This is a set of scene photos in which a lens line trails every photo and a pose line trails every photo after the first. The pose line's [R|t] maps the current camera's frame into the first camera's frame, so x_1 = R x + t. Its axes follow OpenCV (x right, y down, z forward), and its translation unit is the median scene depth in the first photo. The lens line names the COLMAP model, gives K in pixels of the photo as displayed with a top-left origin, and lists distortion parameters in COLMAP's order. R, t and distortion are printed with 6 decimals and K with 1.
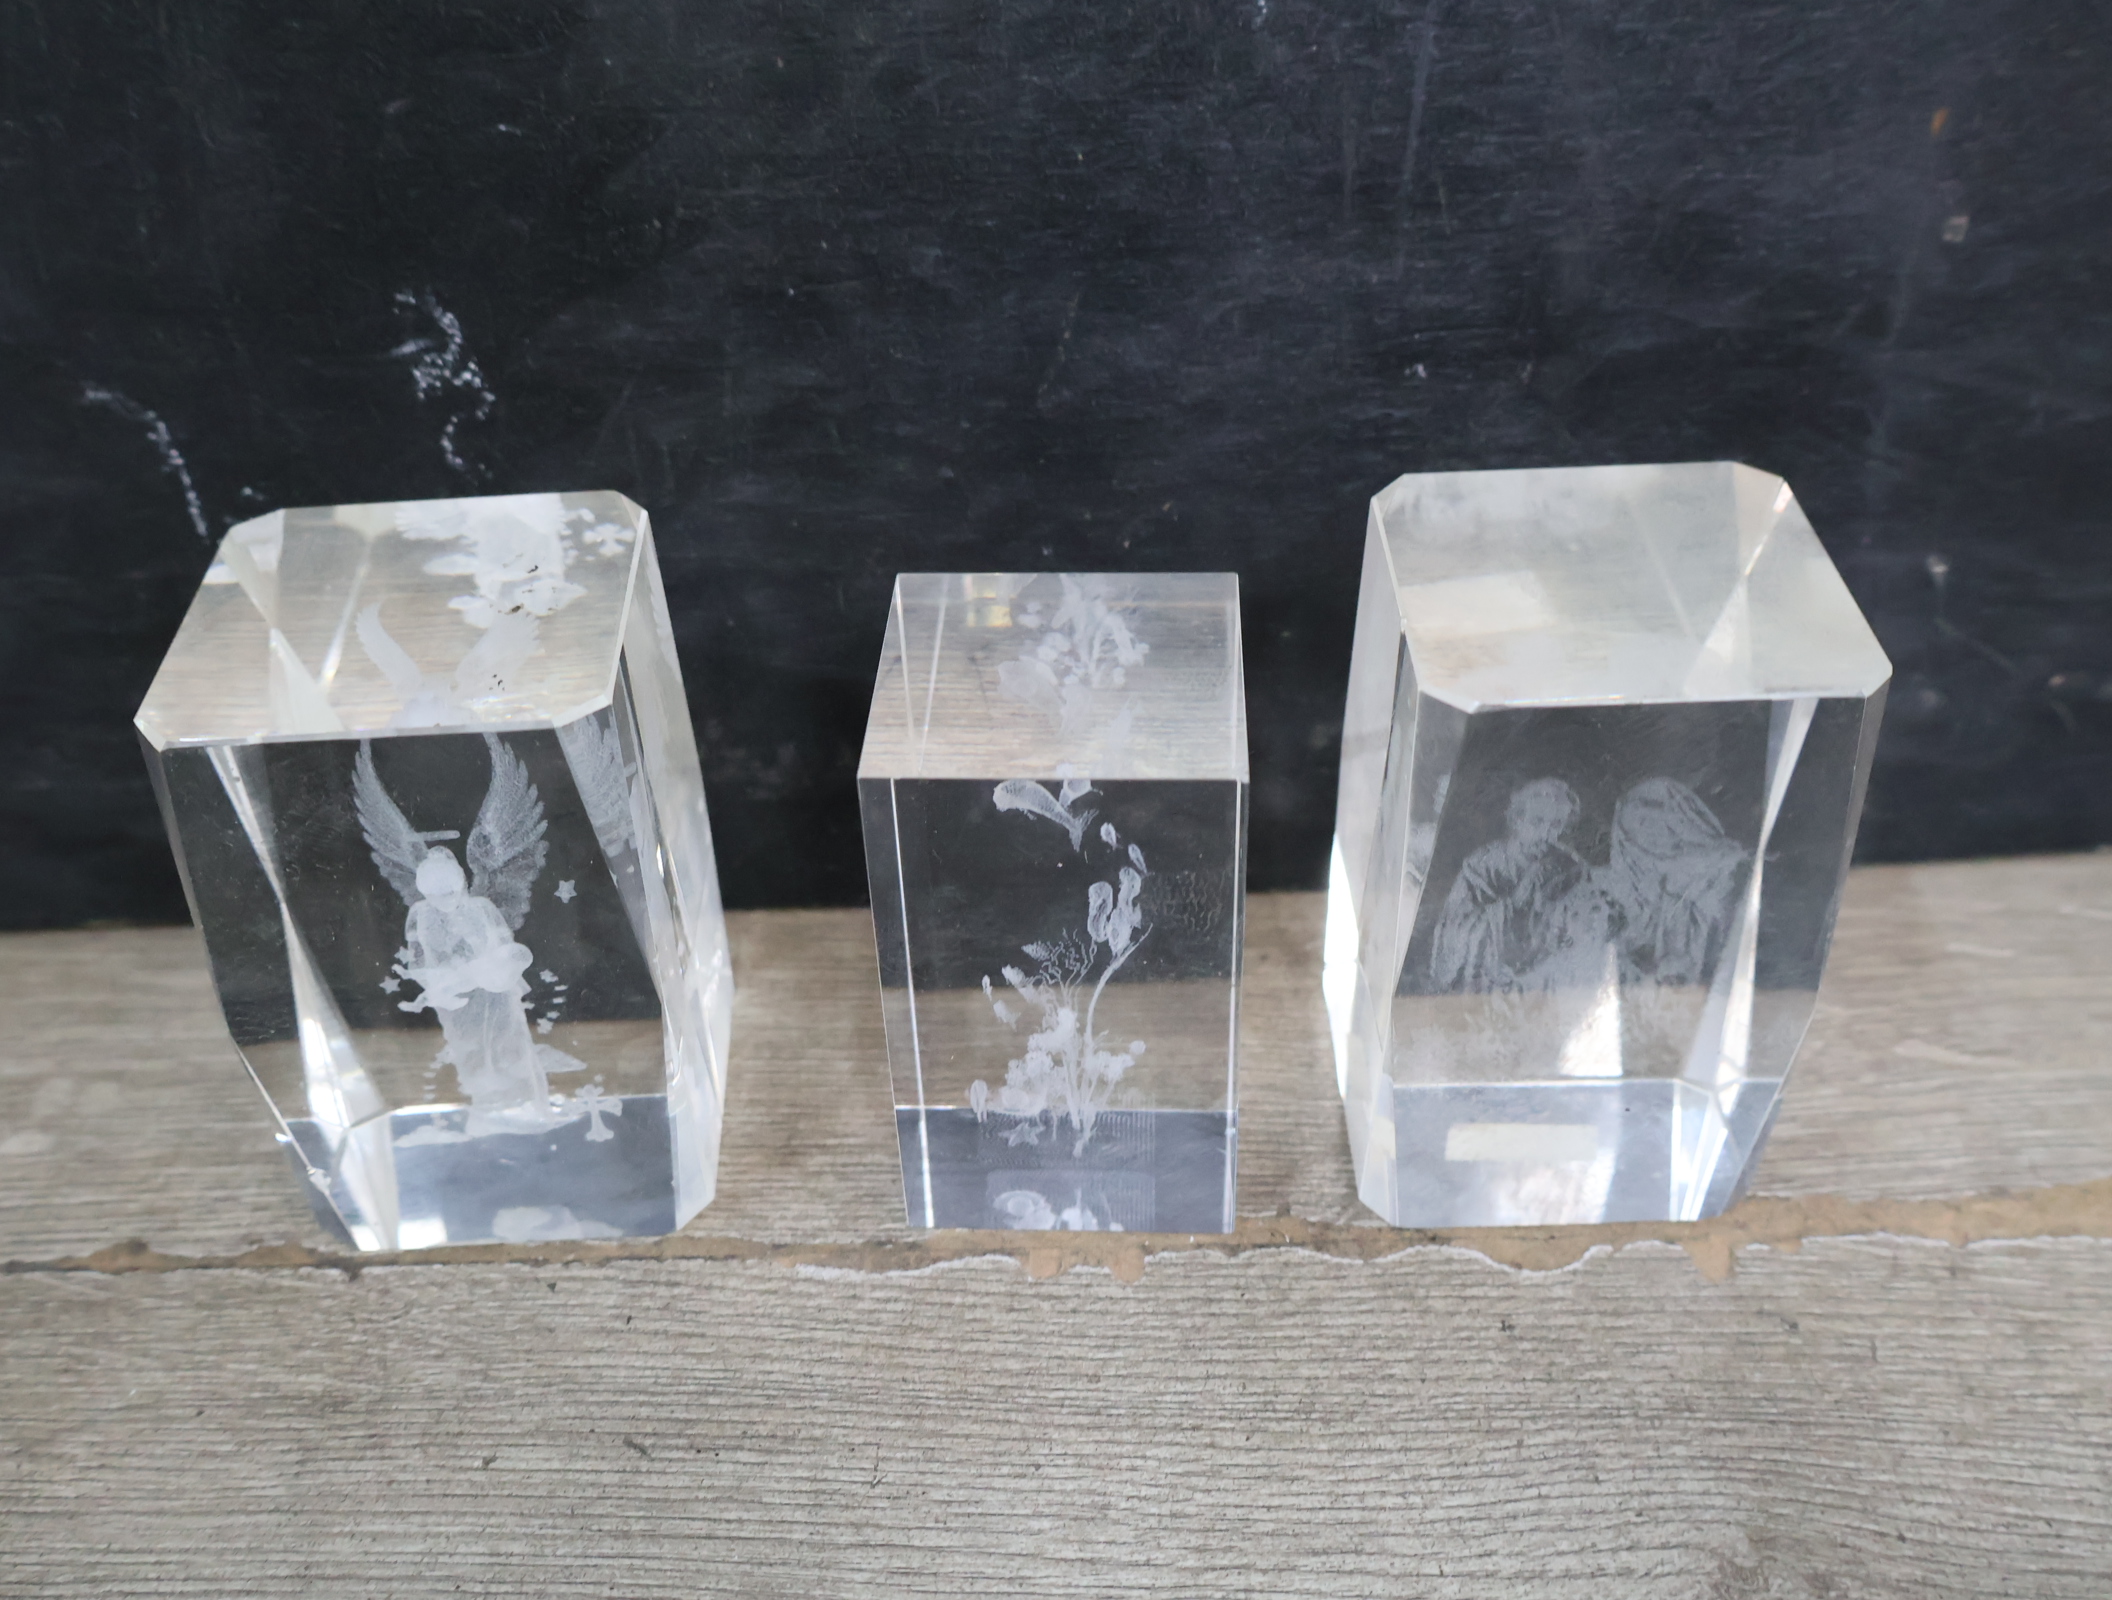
lens RADIAL K [[2073.2, 0, 1037.5], [0, 2073.2, 807.5], [0, 0, 1]] dist [0.015742, 0.000000]
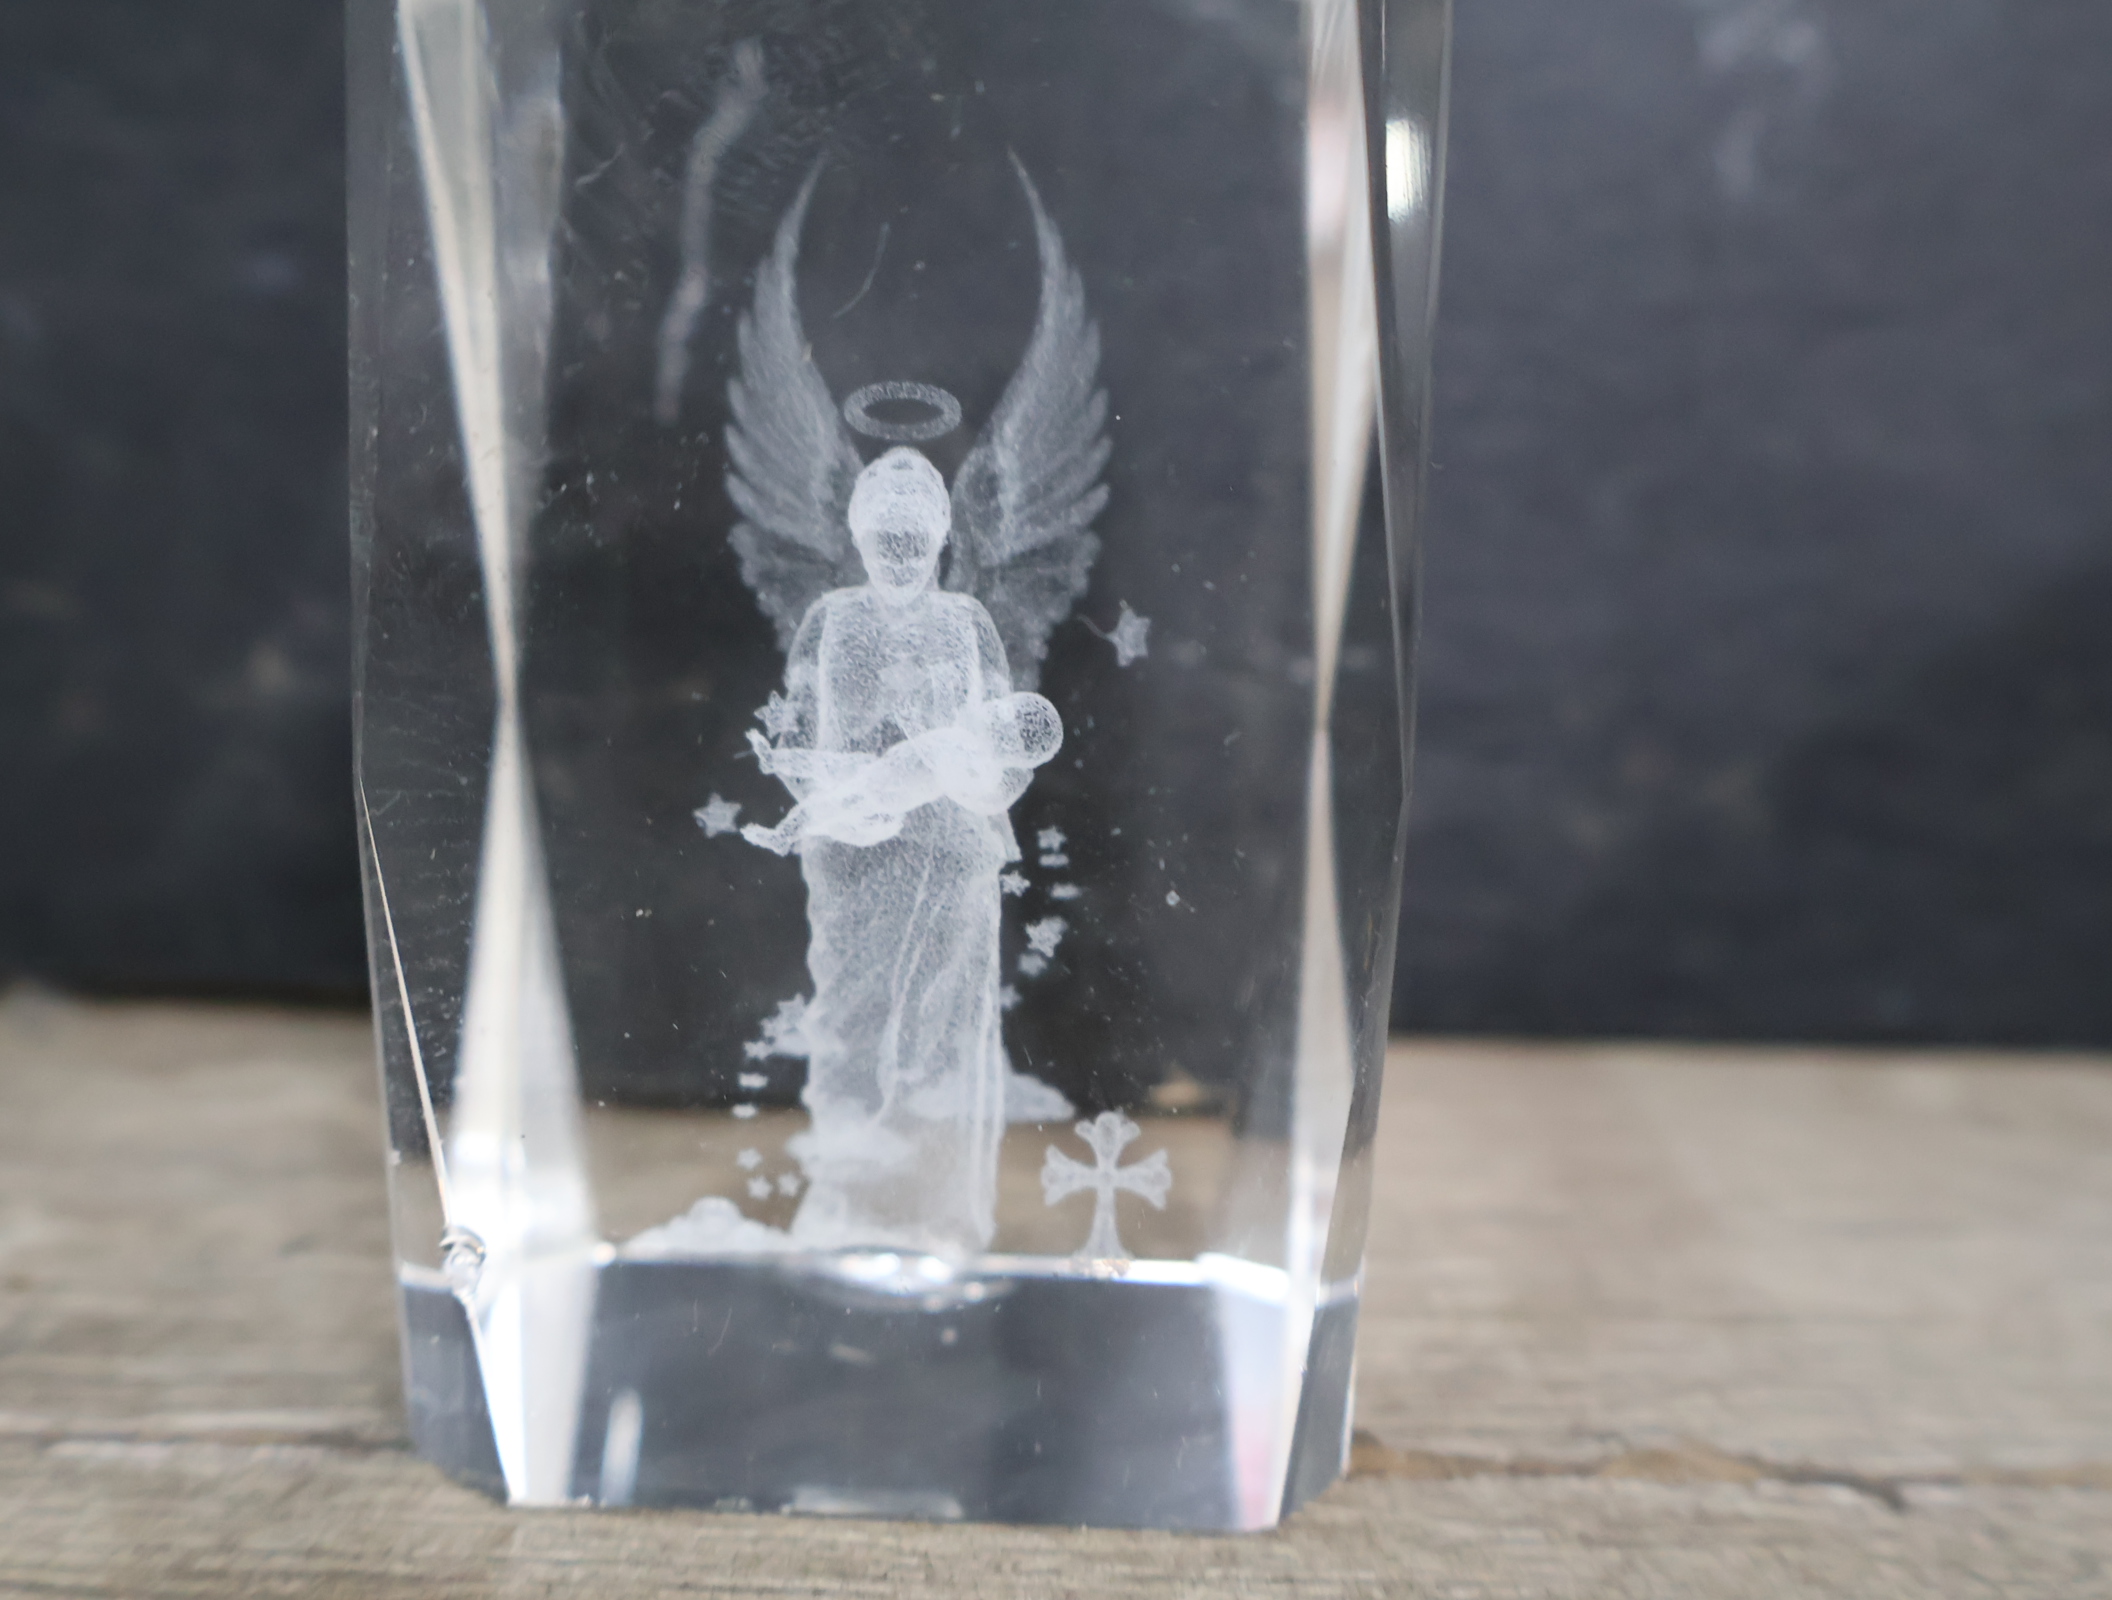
lens RADIAL K [[2073.2, 0, 1010.5], [0, 2073.2, 752.9], [0, 0, 1]] dist [0.015742, 0.000000]
pose [[0.995624, 0.080069, -0.048192, -0.223604], [-0.092809, 0.907636, -0.409369, 0.243676], [0.010963, 0.412051, 0.911095, 0.579205]]
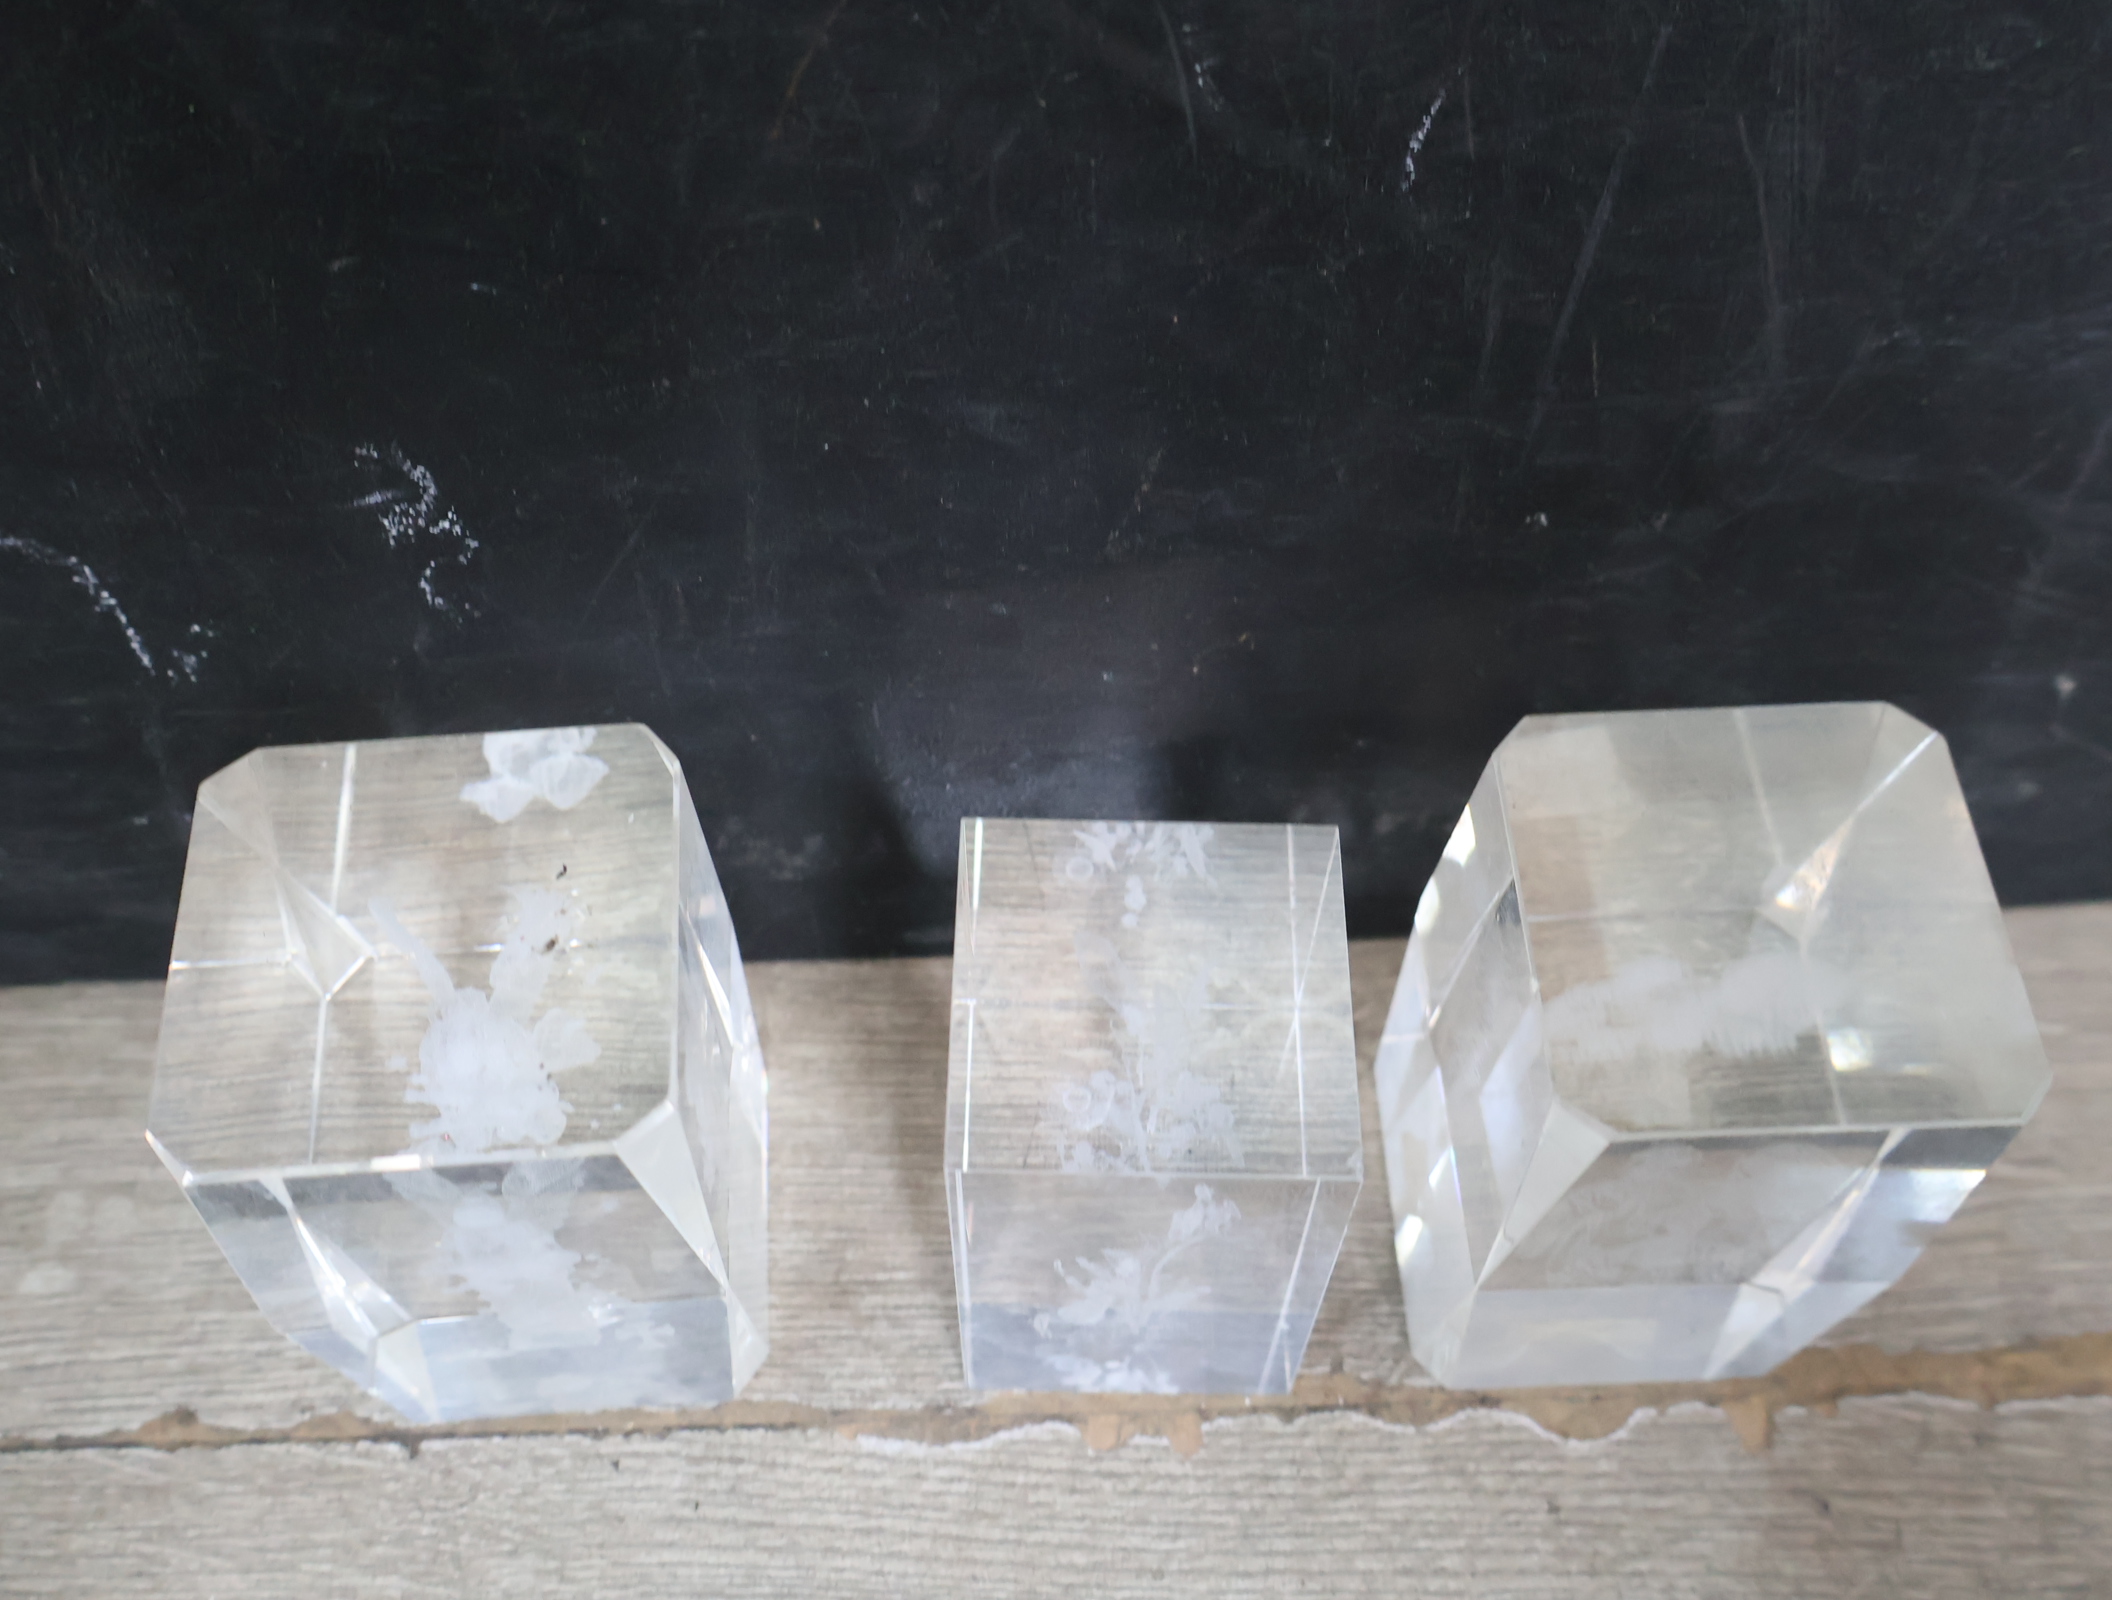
lens RADIAL K [[2073.2, 0, 1044.2], [0, 2073.2, 817.2], [0, 0, 1]] dist [0.015742, 0.000000]
pose [[0.998638, -0.005760, 0.051865, -0.077187], [-0.012073, 0.941420, 0.337019, -0.408655], [-0.050768, -0.337186, 0.940068, 0.149116]]
